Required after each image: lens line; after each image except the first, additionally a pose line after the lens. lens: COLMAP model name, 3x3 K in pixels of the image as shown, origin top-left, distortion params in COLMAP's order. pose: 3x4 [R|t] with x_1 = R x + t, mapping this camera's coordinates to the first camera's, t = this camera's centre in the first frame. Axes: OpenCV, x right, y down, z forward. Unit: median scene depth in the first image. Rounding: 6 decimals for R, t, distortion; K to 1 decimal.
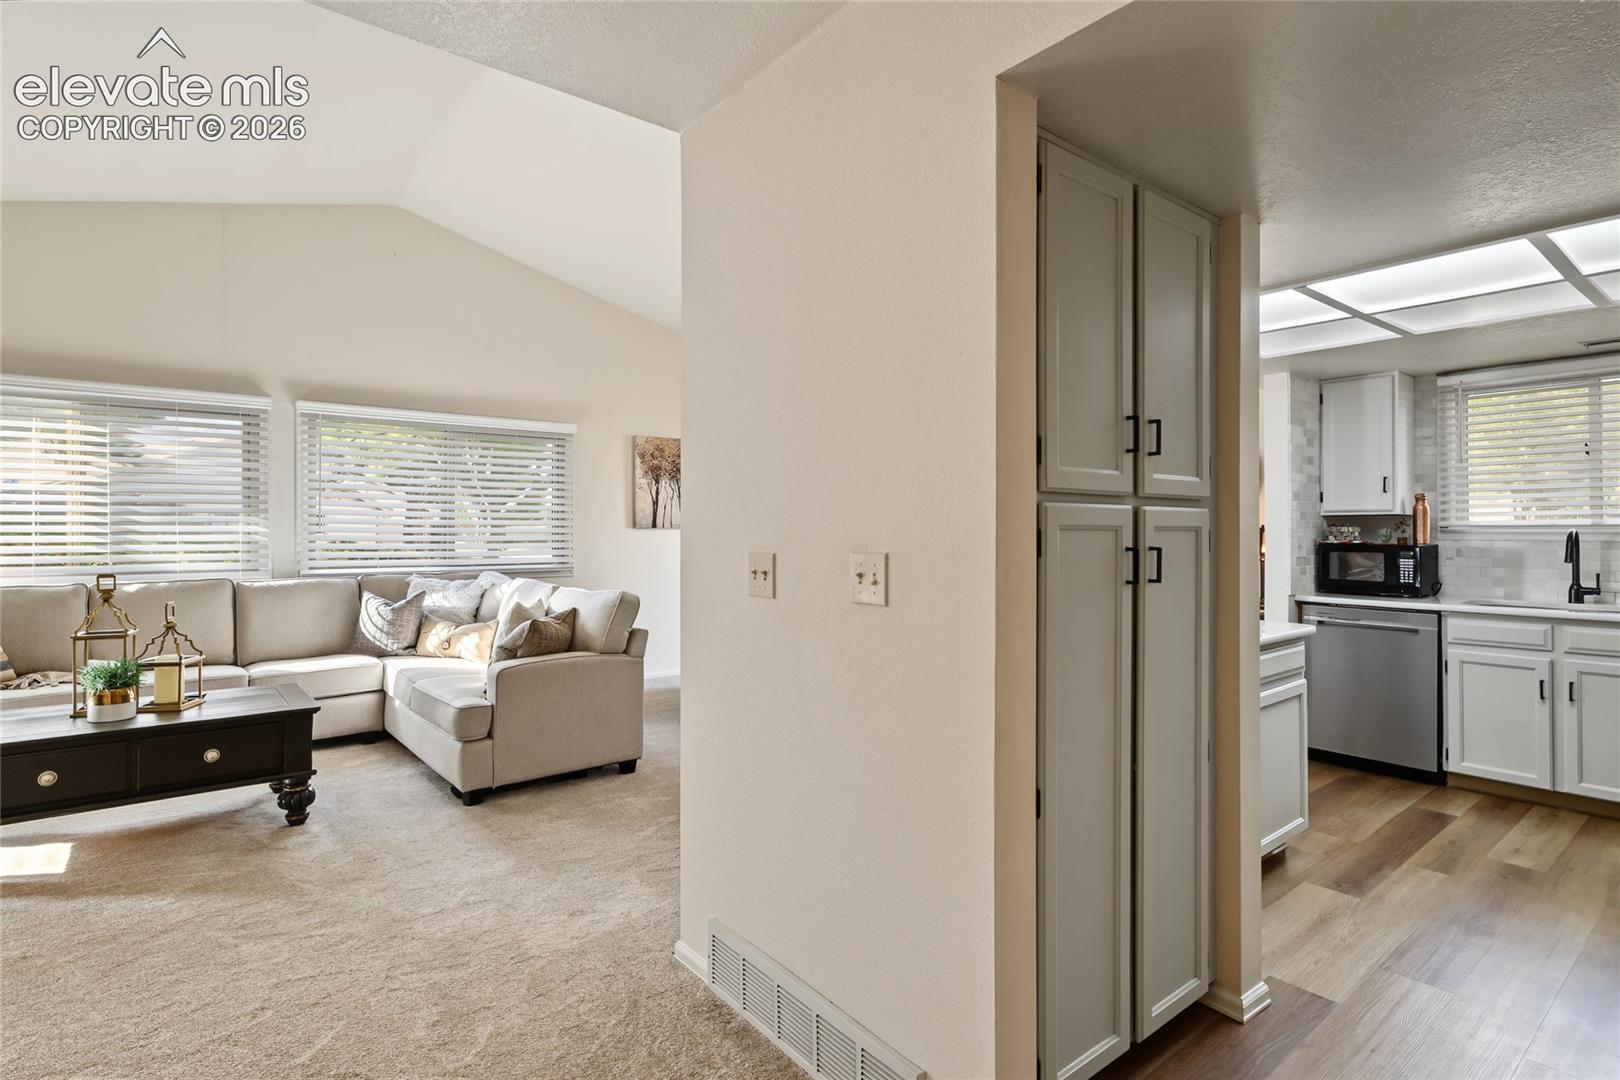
lens RADIAL K [[807.2, 0, 806.4], [0, 807.2, 522.9], [0, 0, 1]] dist [0.000650, 0.001070]
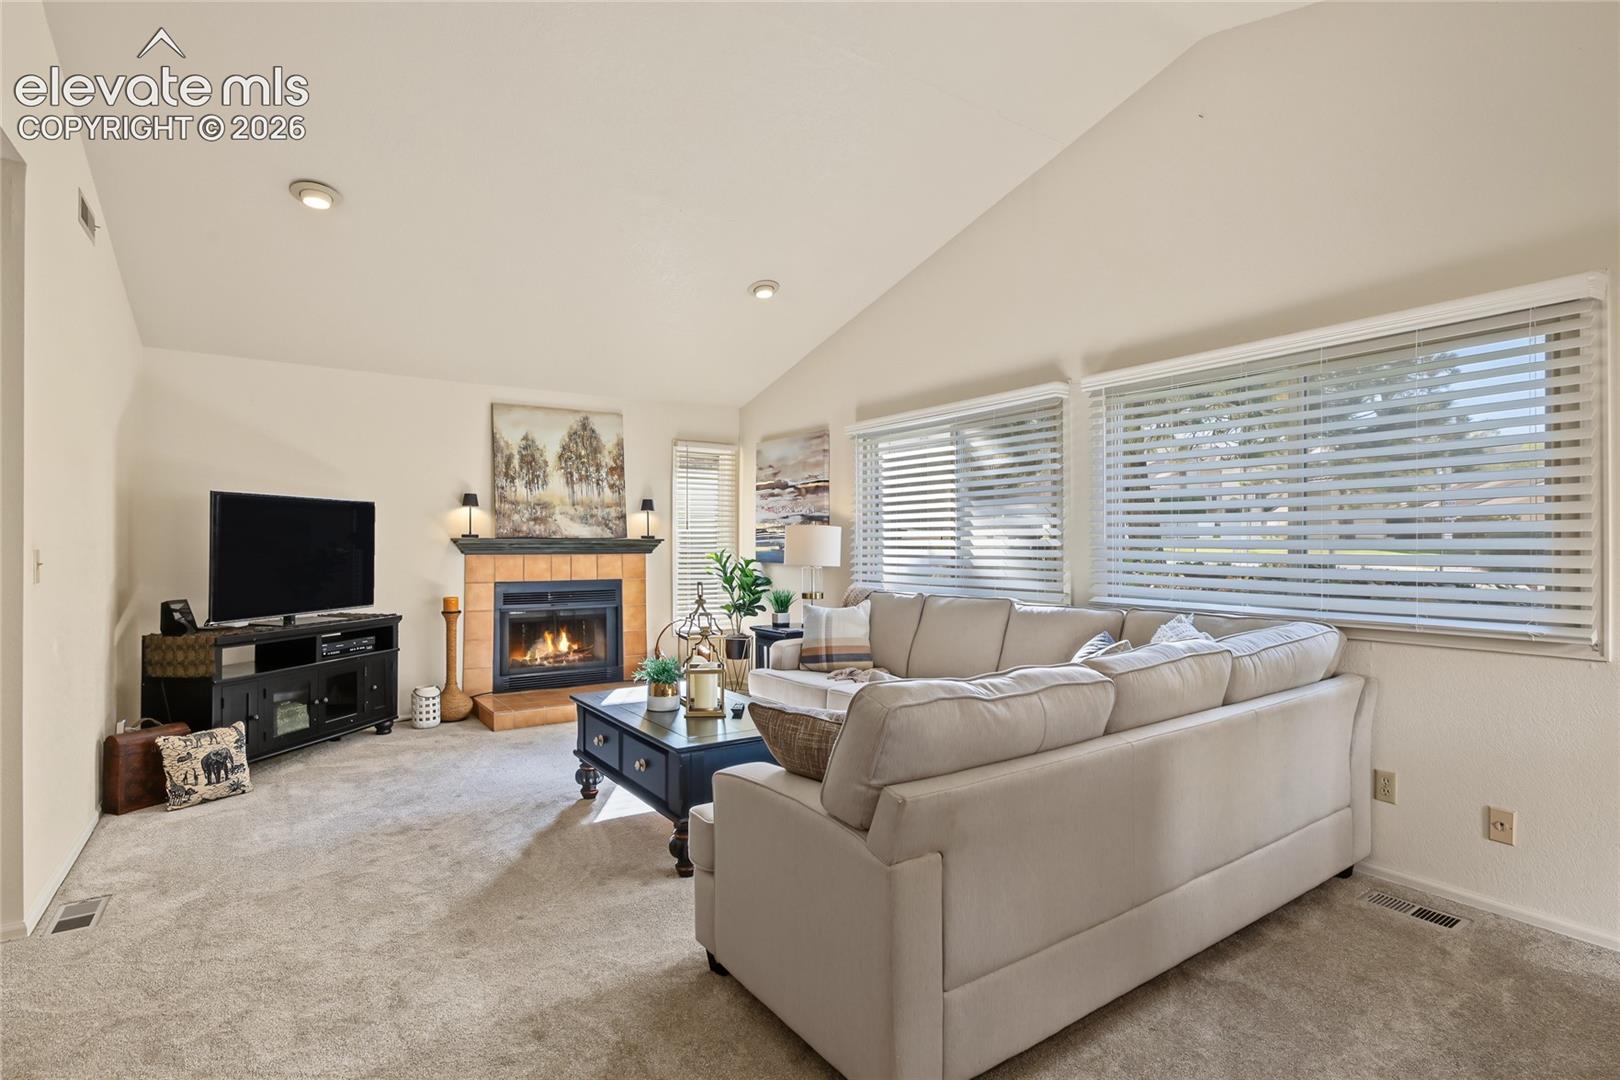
lens RADIAL K [[794.5, 0, 817.4], [0, 794.5, 538.0], [0, 0, 1]] dist [0.003569, 0.001694]
pose [[-0.089061, -0.009053, -0.995985, 0.196350], [0.009098, 0.999910, -0.009902, 0.010784], [0.995985, -0.009943, -0.088971, 1.054753]]
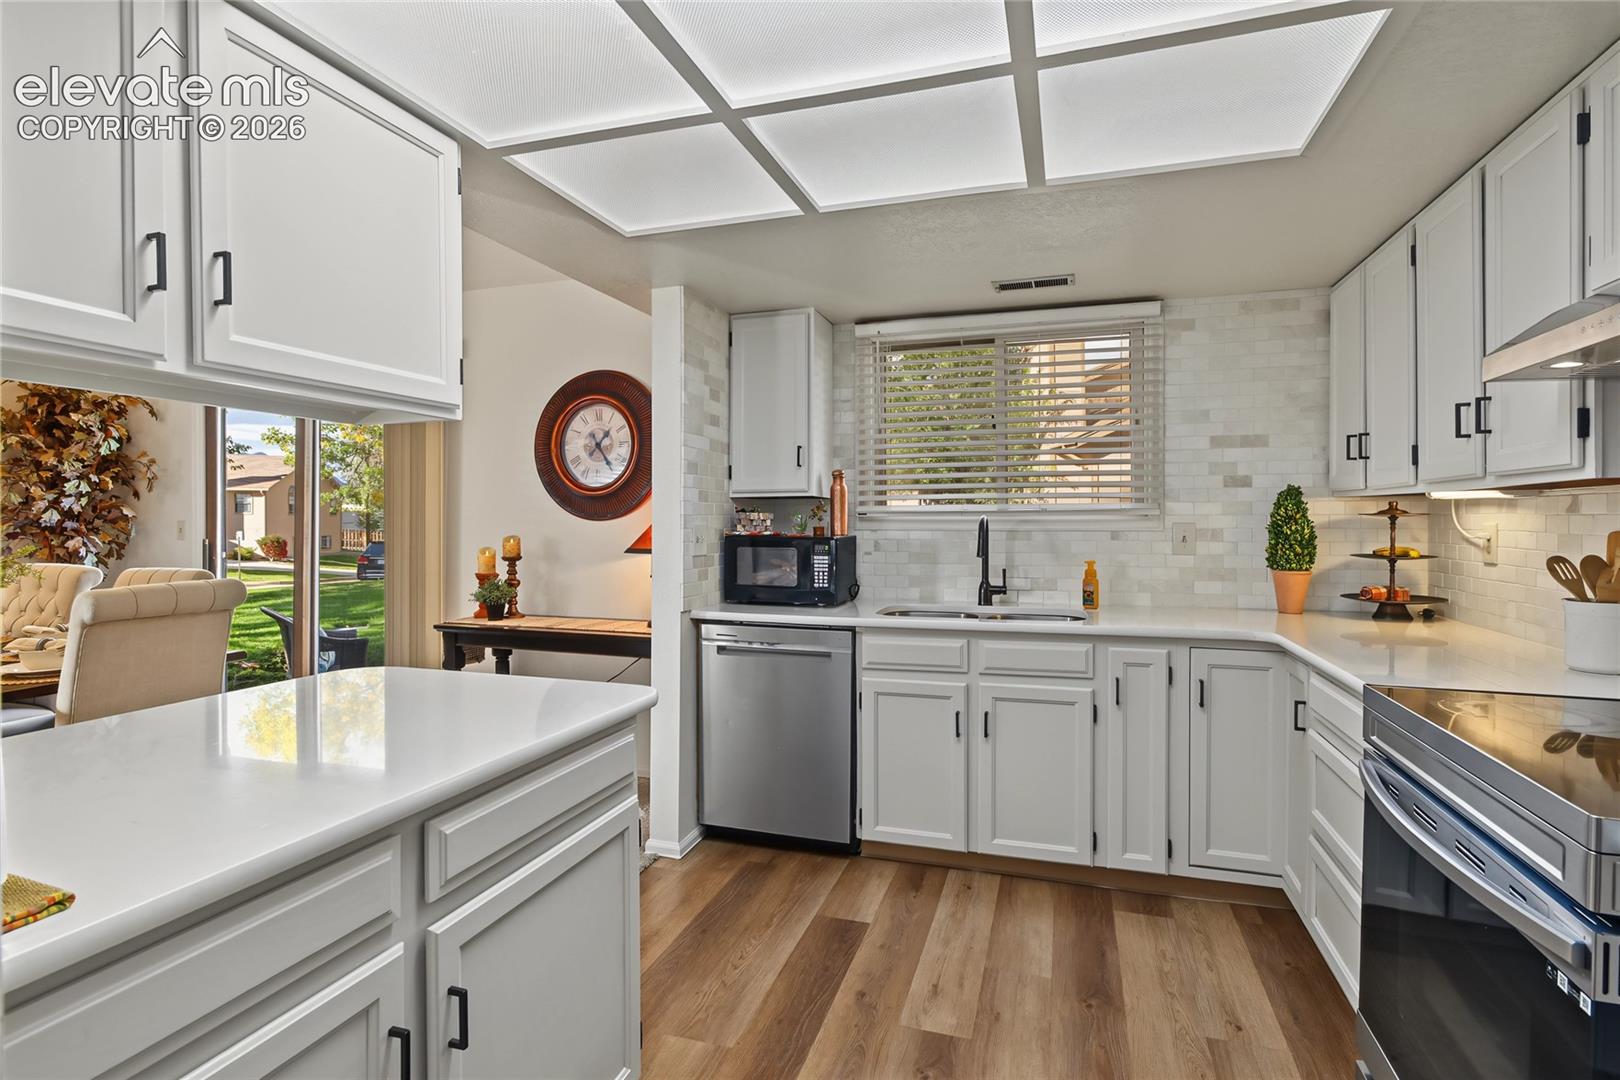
lens RADIAL K [[807.2, 0, 806.4], [0, 807.2, 522.9], [0, 0, 1]] dist [0.000650, 0.001070]
pose [[0.835884, -0.000221, 0.548905, 0.329876], [-0.004173, 0.999968, 0.006758, 0.009668], [-0.548890, -0.007939, 0.835857, 0.392762]]
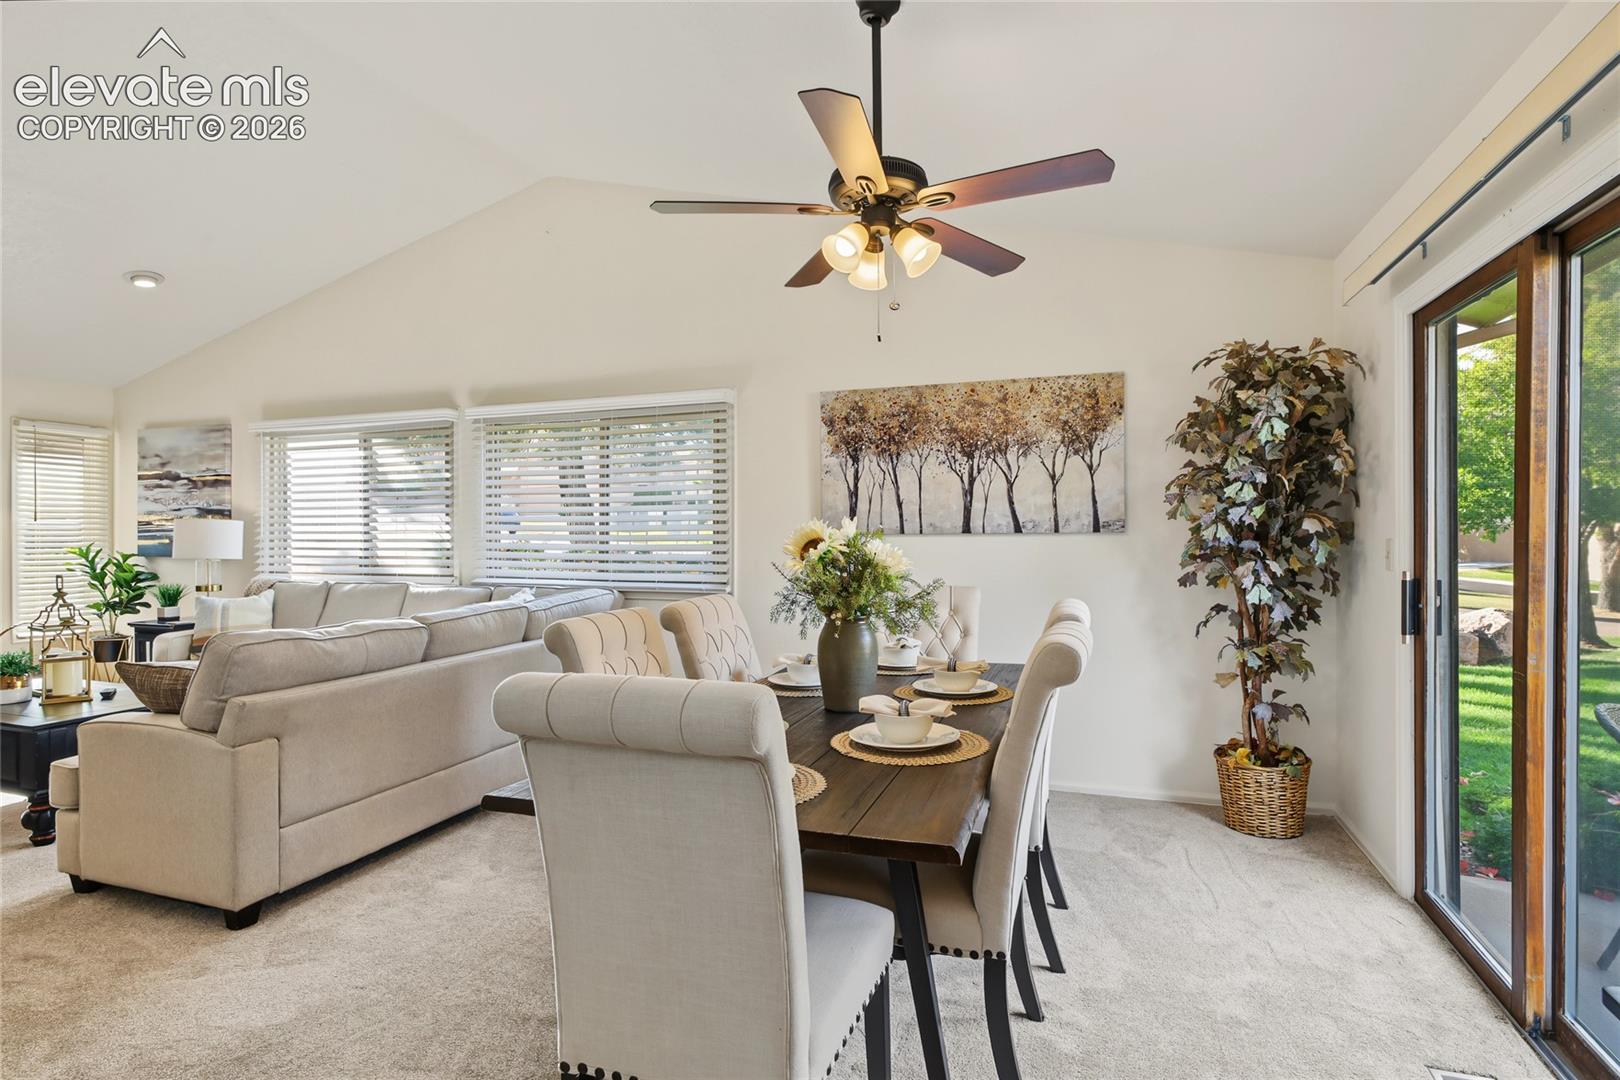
lens RADIAL K [[790.3, 0, 837.7], [0, 790.3, 533.9], [0, 0, 1]] dist [-0.029090, 0.007956]
pose [[0.530486, -0.003853, -0.847685, 0.558947], [0.007718, 0.999970, 0.000285, 0.009800], [0.847659, -0.006694, 0.530500, 1.133247]]
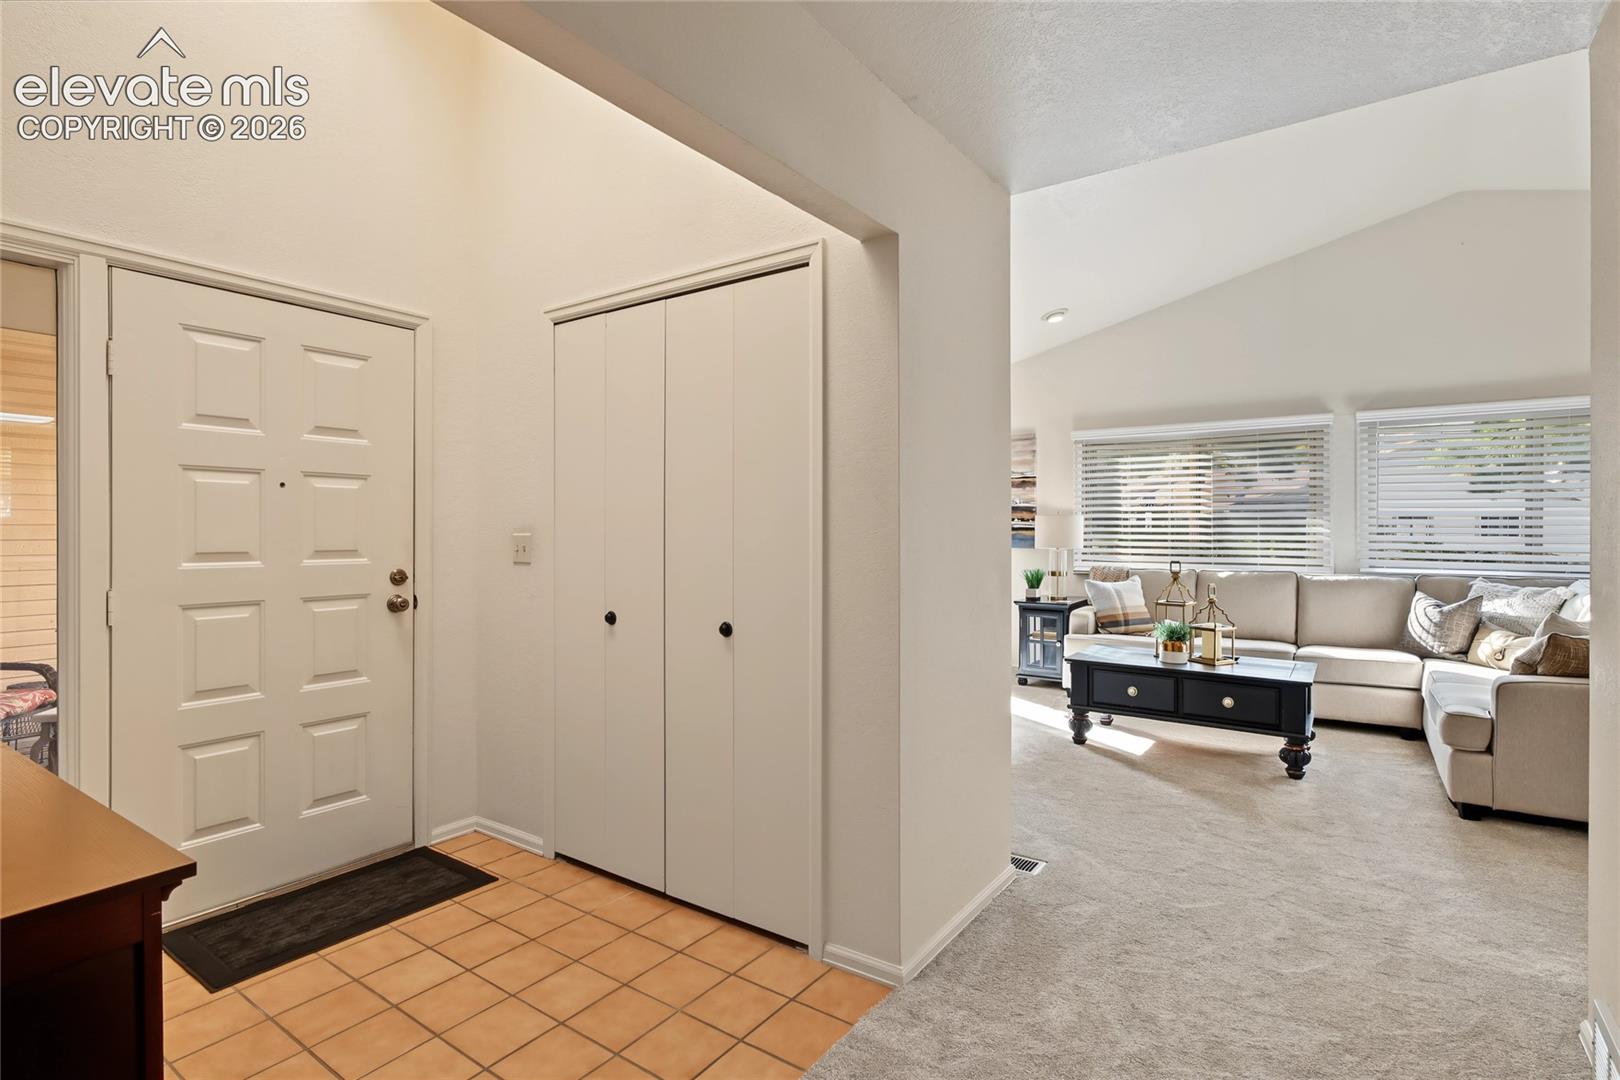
lens RADIAL K [[780.7, 0, 814.9], [0, 780.7, 532.4], [0, 0, 1]] dist [0.001913, 0.000003]
pose [[0.272575, 0.000776, -0.962134, 0.241356], [0.007139, 0.999971, 0.002829, 0.003595], [0.962108, -0.007640, 0.272561, 0.010823]]
